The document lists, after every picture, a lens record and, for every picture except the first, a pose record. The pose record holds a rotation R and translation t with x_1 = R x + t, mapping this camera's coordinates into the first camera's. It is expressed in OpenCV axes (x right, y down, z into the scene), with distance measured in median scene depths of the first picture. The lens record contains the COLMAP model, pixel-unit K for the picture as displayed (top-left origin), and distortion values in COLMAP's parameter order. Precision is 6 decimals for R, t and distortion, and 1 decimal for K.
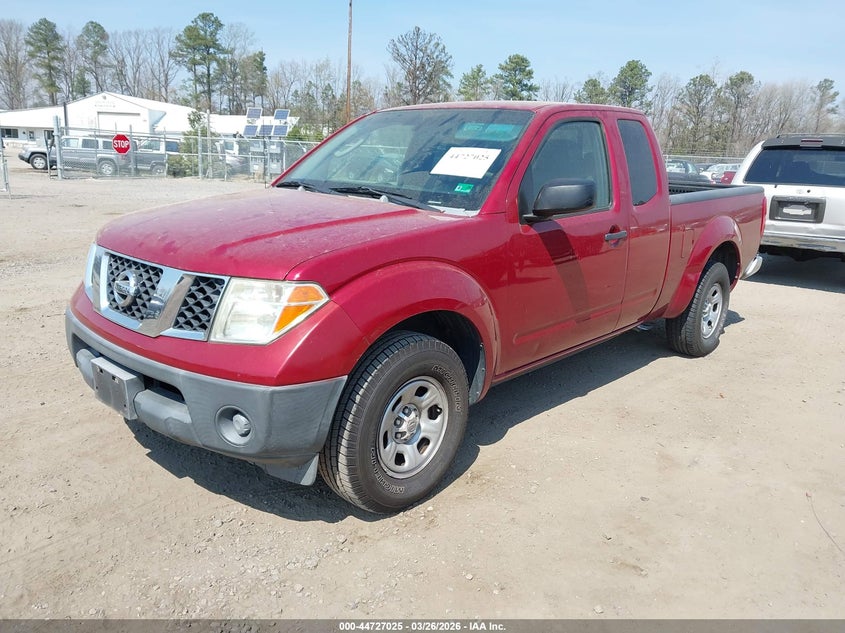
lens RADIAL K [[669.0, 0, 422.5], [0, 669.0, 316.5], [0, 0, 1]] dist [0.001161, 0.000826]
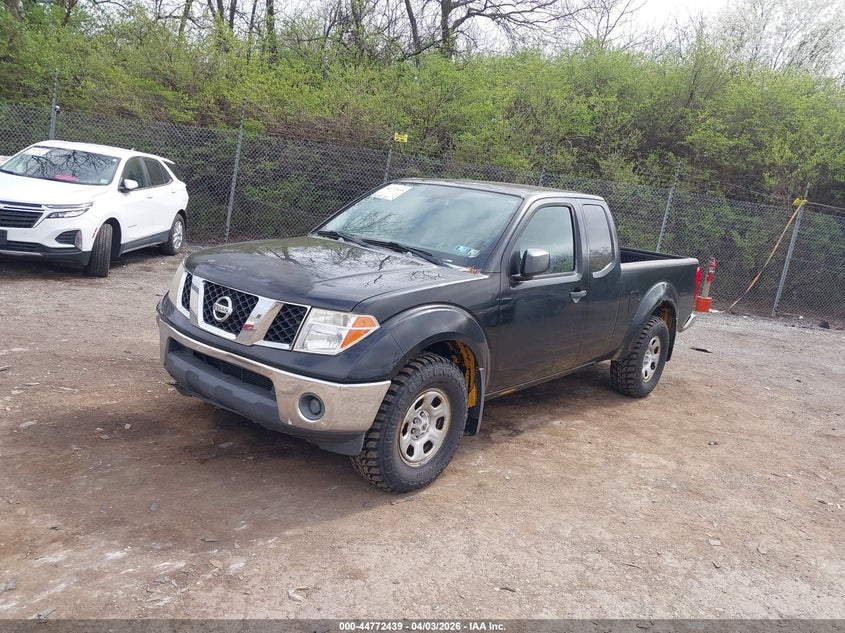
lens RADIAL K [[669.0, 0, 422.5], [0, 669.0, 316.5], [0, 0, 1]] dist [0.001161, 0.000826]
pose [[0.997094, 0.065674, 0.038611, -0.098991], [-0.063329, 0.996241, -0.059105, 0.029539], [-0.042347, 0.056488, 0.997505, -0.414010]]
